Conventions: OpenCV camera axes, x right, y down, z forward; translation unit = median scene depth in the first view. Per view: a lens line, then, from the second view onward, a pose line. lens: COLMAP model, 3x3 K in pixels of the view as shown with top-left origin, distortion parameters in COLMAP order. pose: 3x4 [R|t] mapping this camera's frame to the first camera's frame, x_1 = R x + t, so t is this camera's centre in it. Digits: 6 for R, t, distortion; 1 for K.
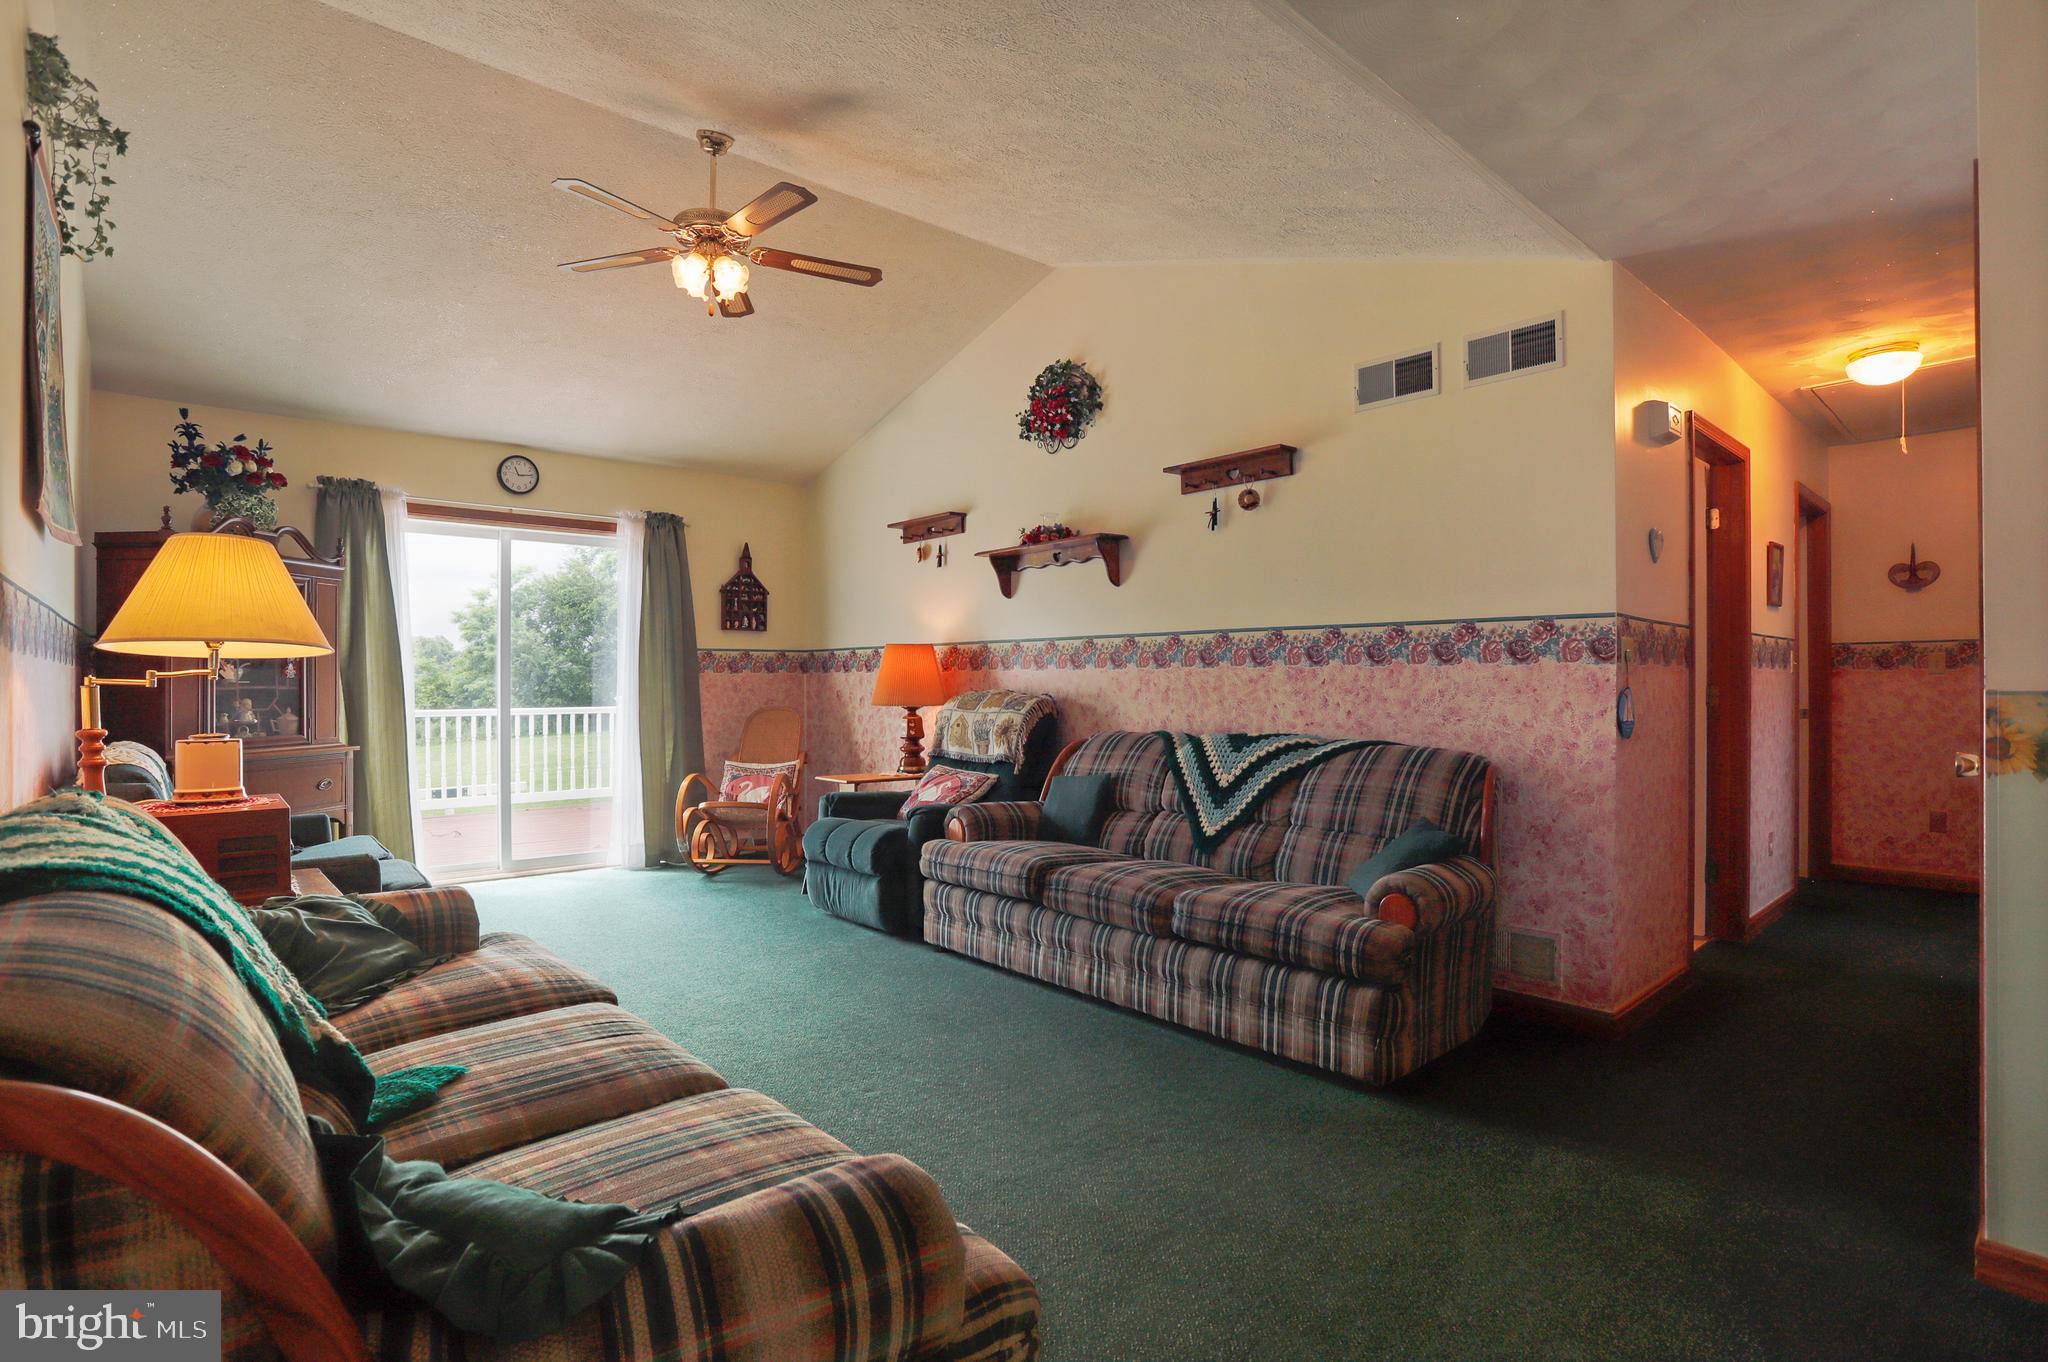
lens RADIAL K [[1017.2, 0, 1025.9], [0, 1017.2, 688.7], [0, 0, 1]] dist [-0.067379, 0.026406]
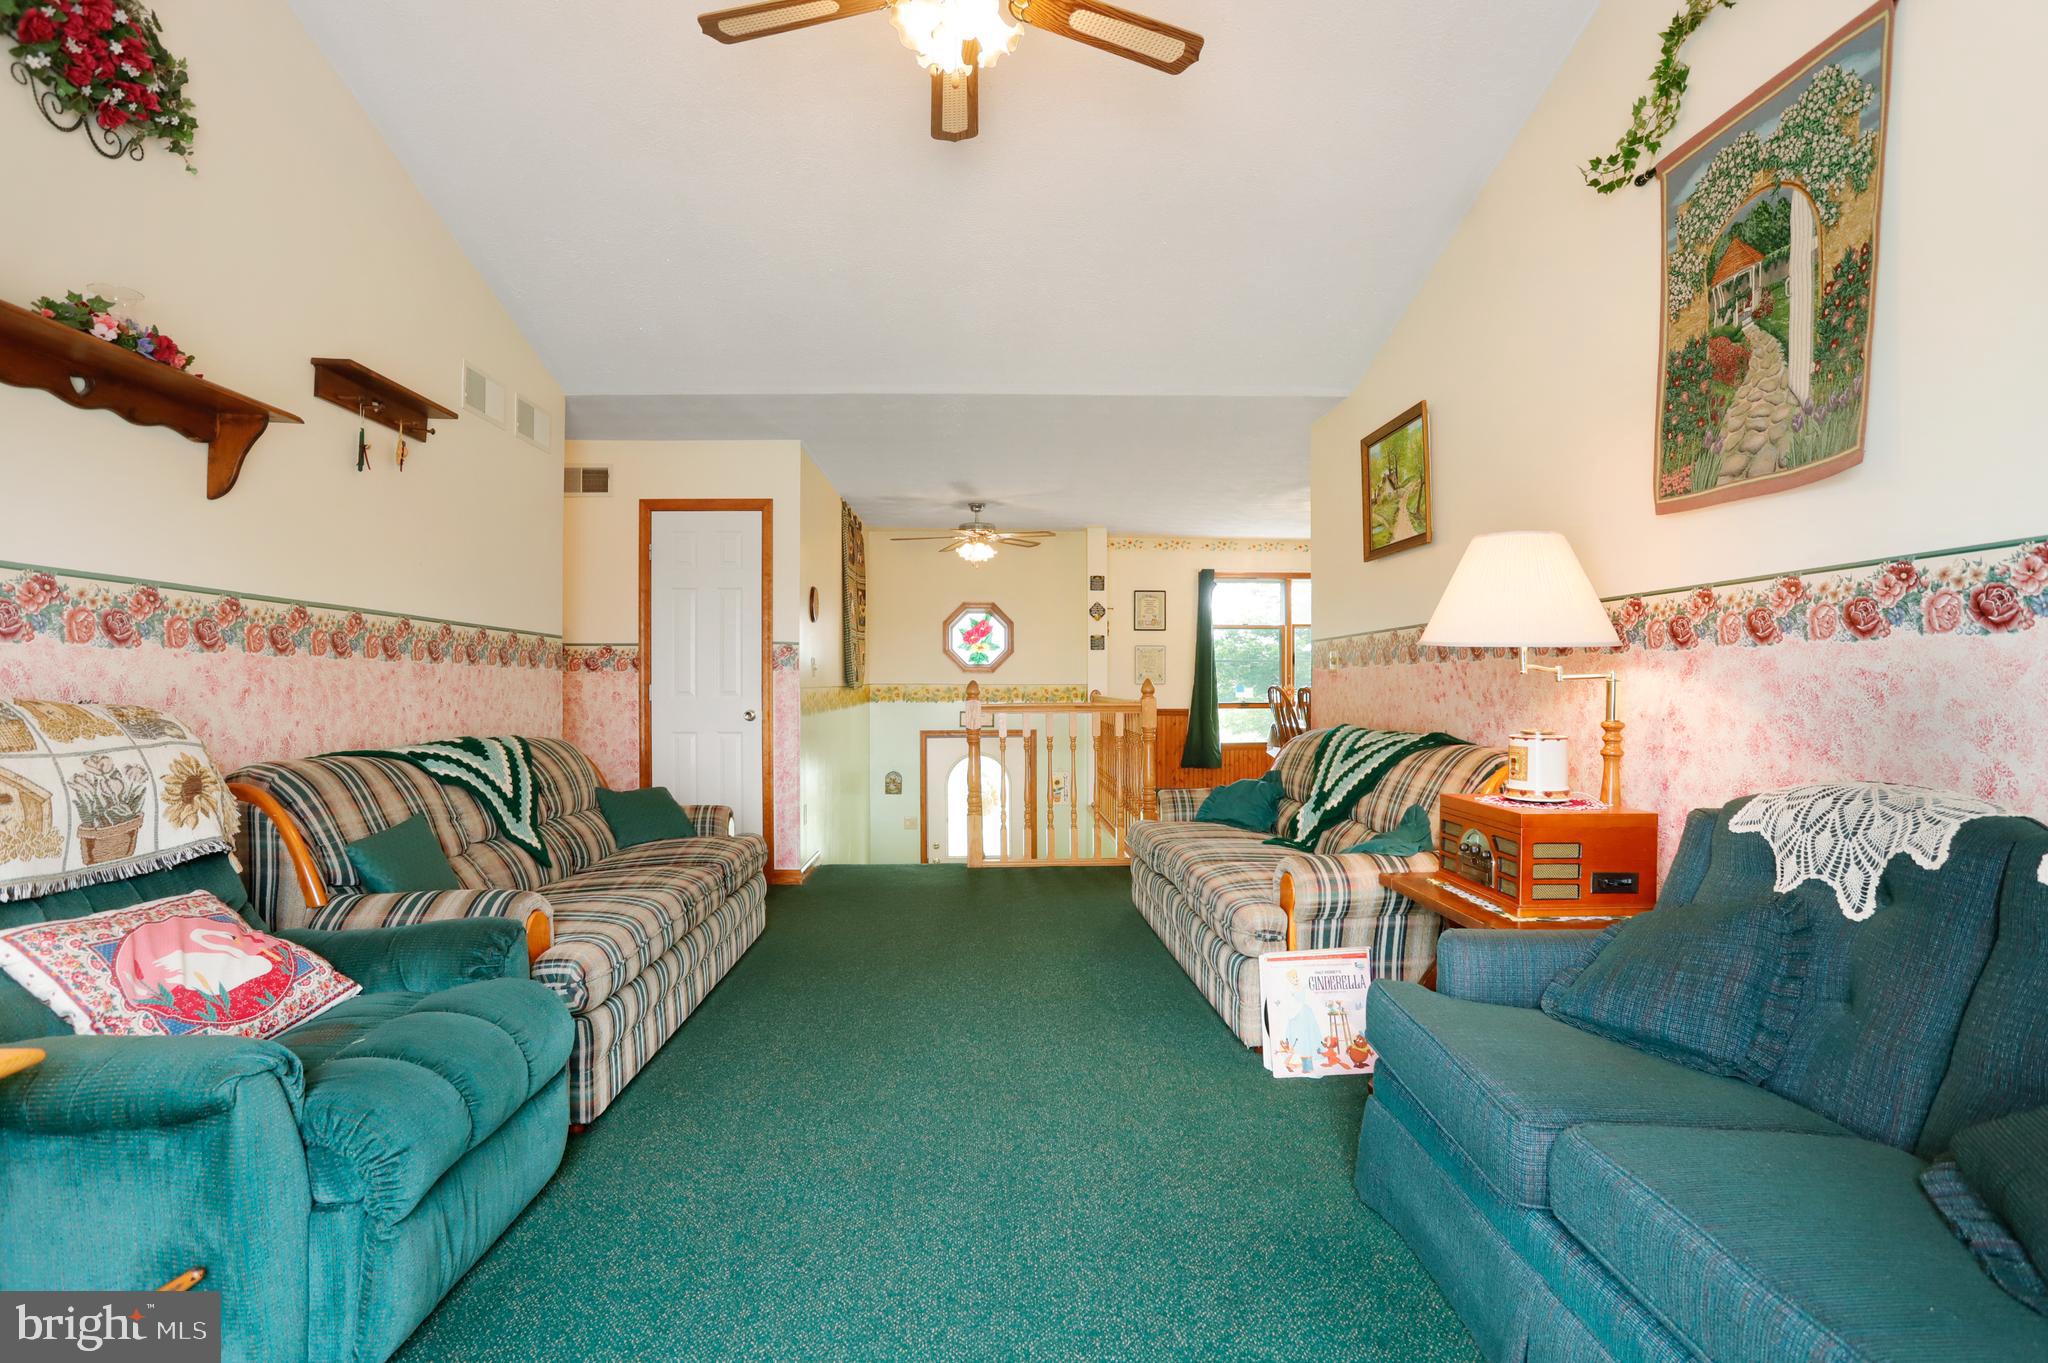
lens RADIAL K [[1017.2, 0, 1025.9], [0, 1017.2, 689.2], [0, 0, 1]] dist [-0.067379, 0.026406]
pose [[-0.773641, 0.000184, 0.633624, -0.585244], [0.002803, 0.999991, 0.003133, -0.000096], [-0.633618, 0.004199, -0.773635, 1.144034]]
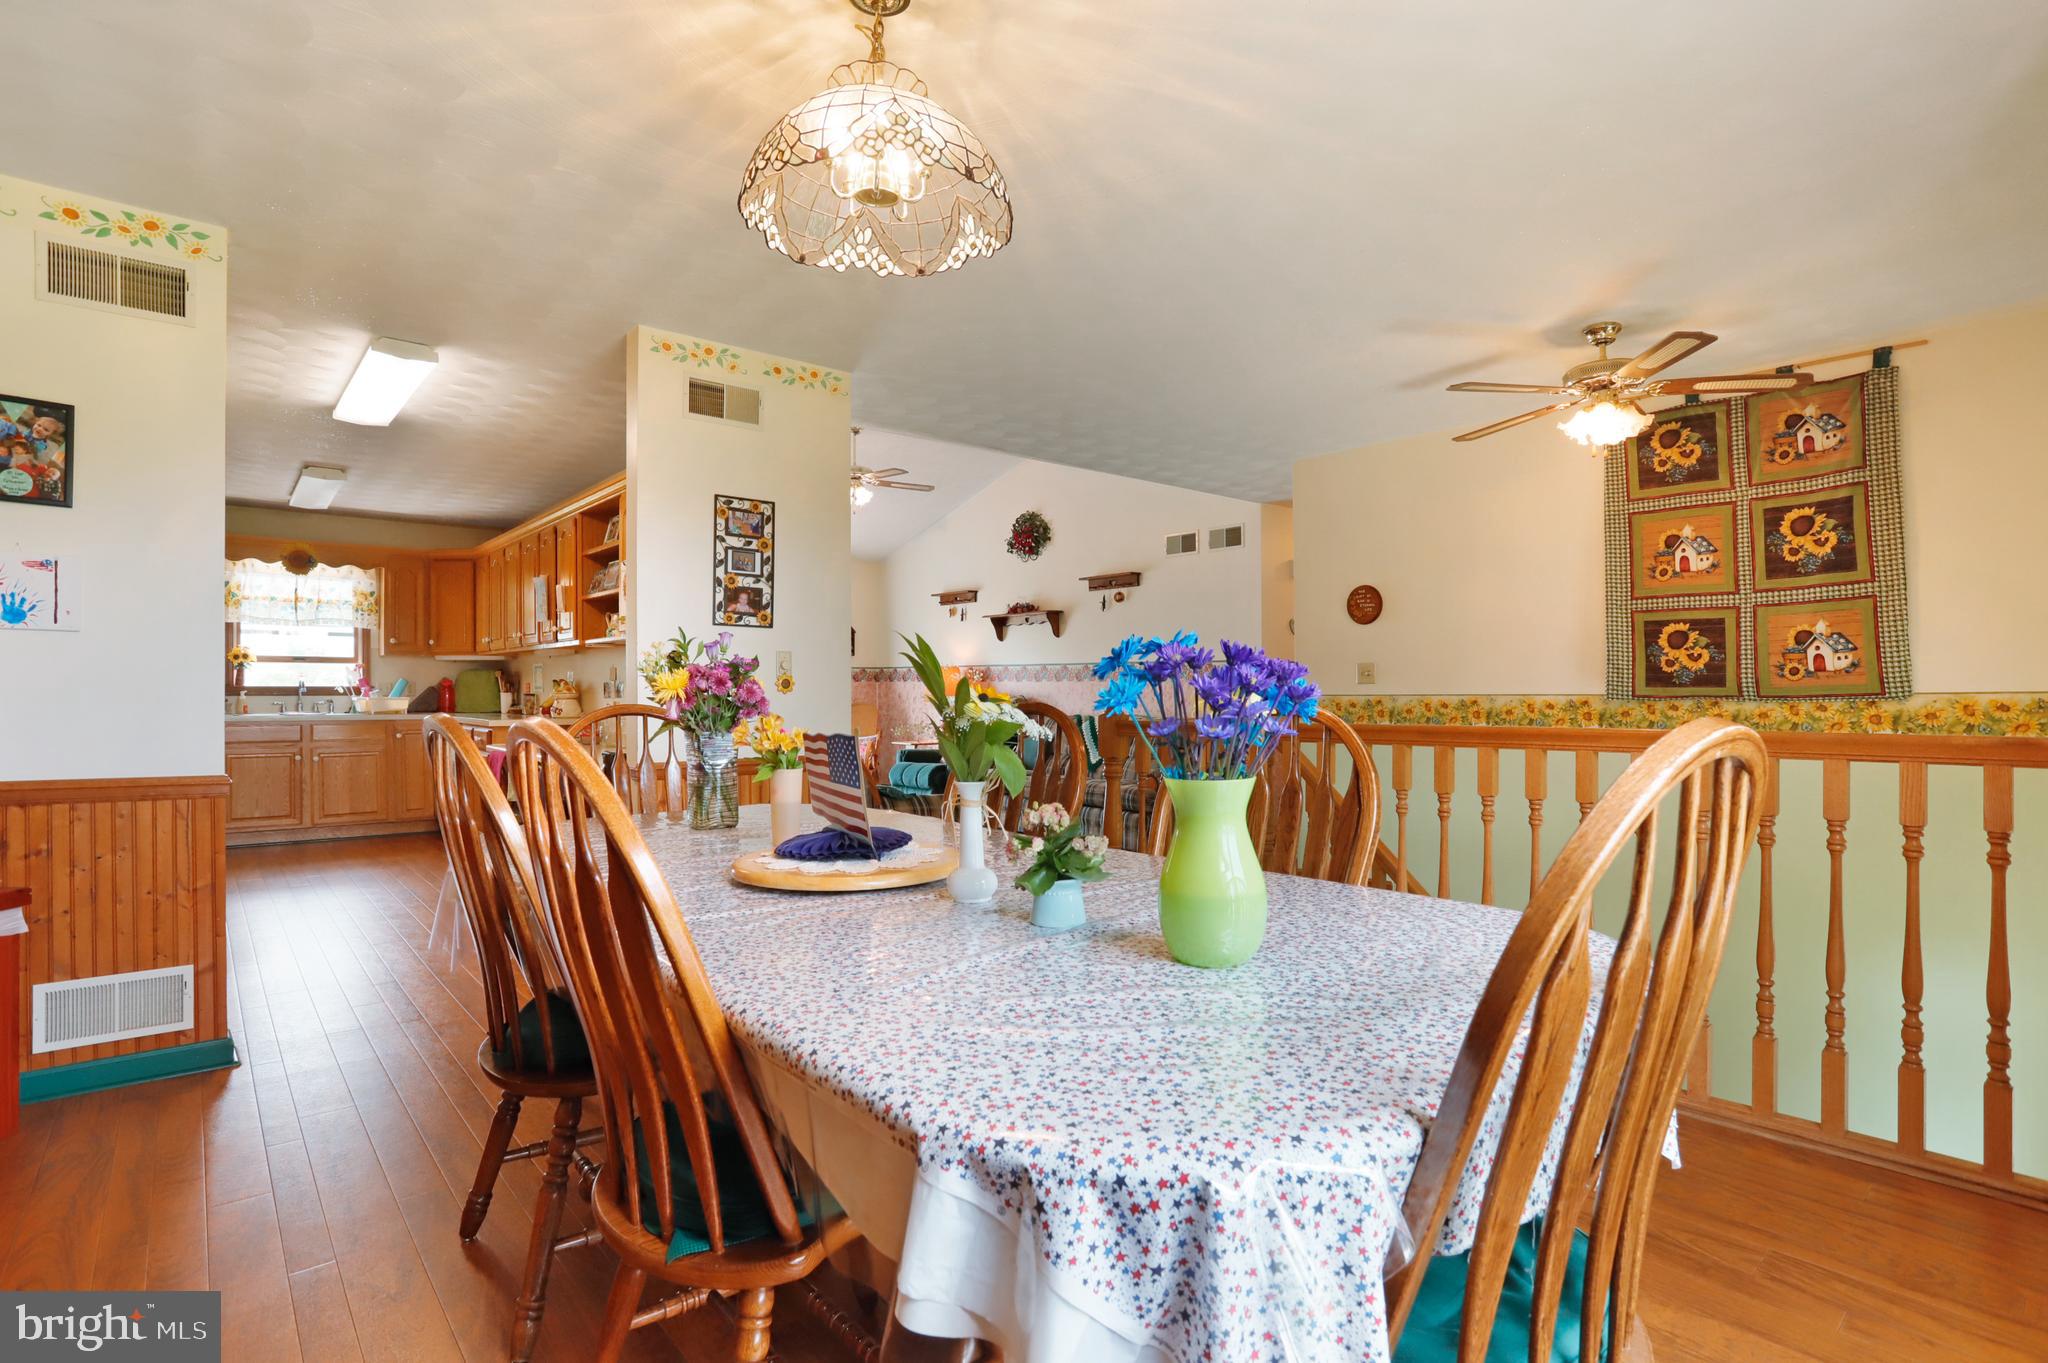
lens RADIAL K [[1016.3, 0, 1024.9], [0, 1016.3, 706.3], [0, 0, 1]] dist [-0.037335, -0.000206]
pose [[0.999812, 0.000963, -0.019373, 0.066423], [-0.000649, 0.999868, 0.016222, -0.004824], [0.019386, -0.016206, 0.999681, -0.876947]]
